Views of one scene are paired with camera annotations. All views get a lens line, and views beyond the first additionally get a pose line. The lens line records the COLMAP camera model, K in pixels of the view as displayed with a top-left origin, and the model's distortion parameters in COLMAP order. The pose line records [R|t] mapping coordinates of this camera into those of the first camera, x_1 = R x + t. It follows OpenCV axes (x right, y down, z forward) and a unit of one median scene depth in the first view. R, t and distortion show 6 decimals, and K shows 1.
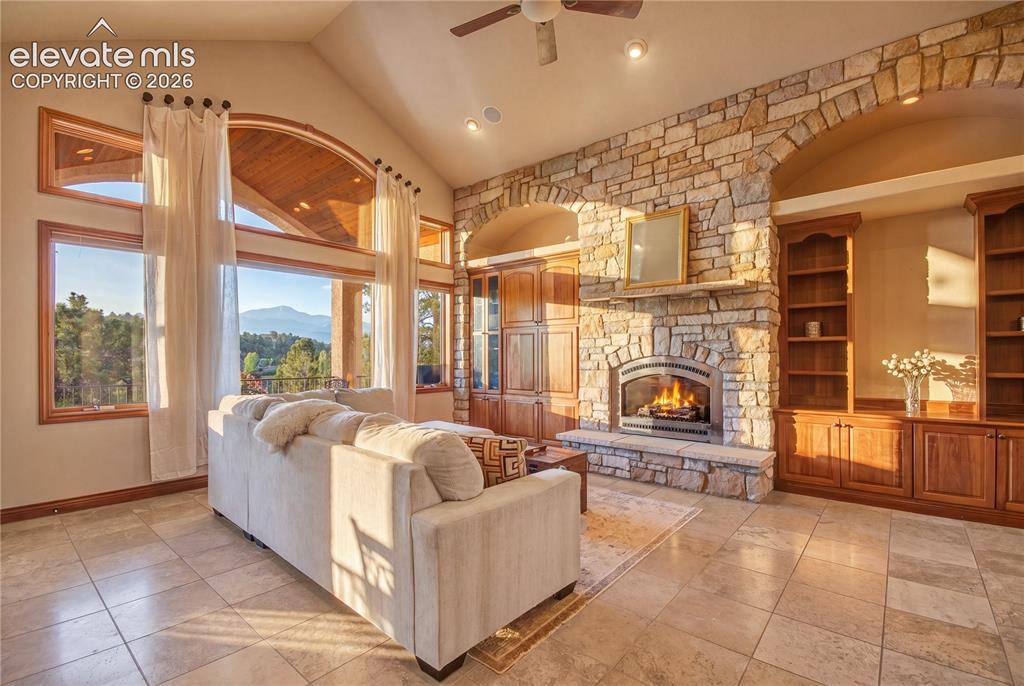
lens RADIAL K [[455.9, 0, 492.8], [0, 455.9, 355.5], [0, 0, 1]] dist [-0.005106, -0.000140]
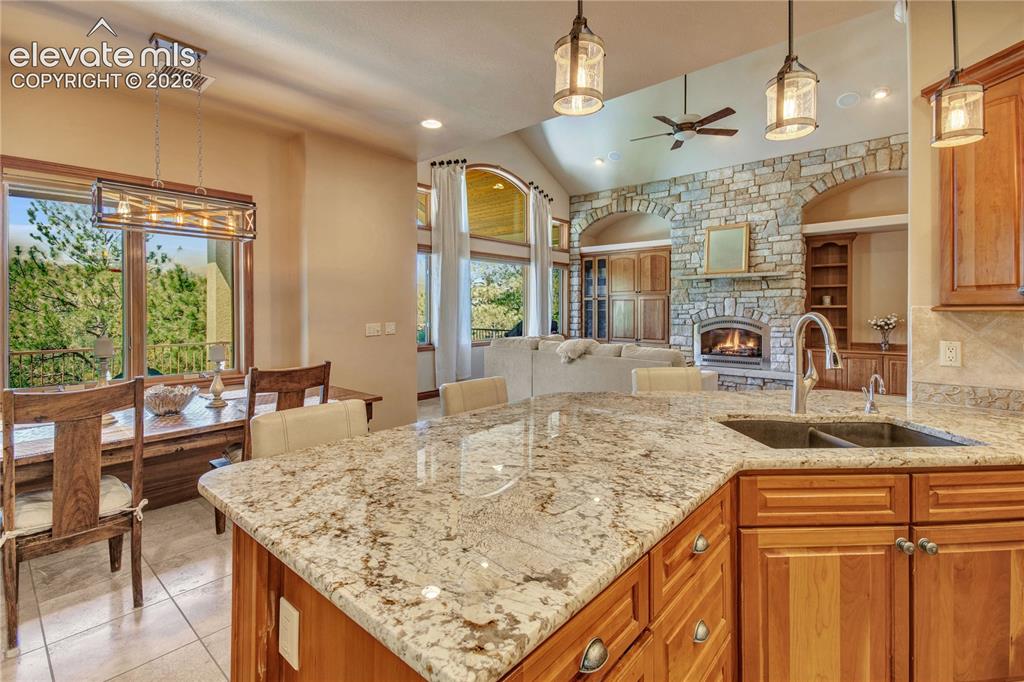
lens RADIAL K [[467.9, 0, 490.1], [0, 467.9, 313.8], [0, 0, 1]] dist [0.002840, -0.000175]
pose [[0.999906, 0.003869, -0.013119, -0.467571], [-0.003742, 0.999946, 0.009688, -0.021013], [0.013156, -0.009638, 0.999867, -0.677852]]
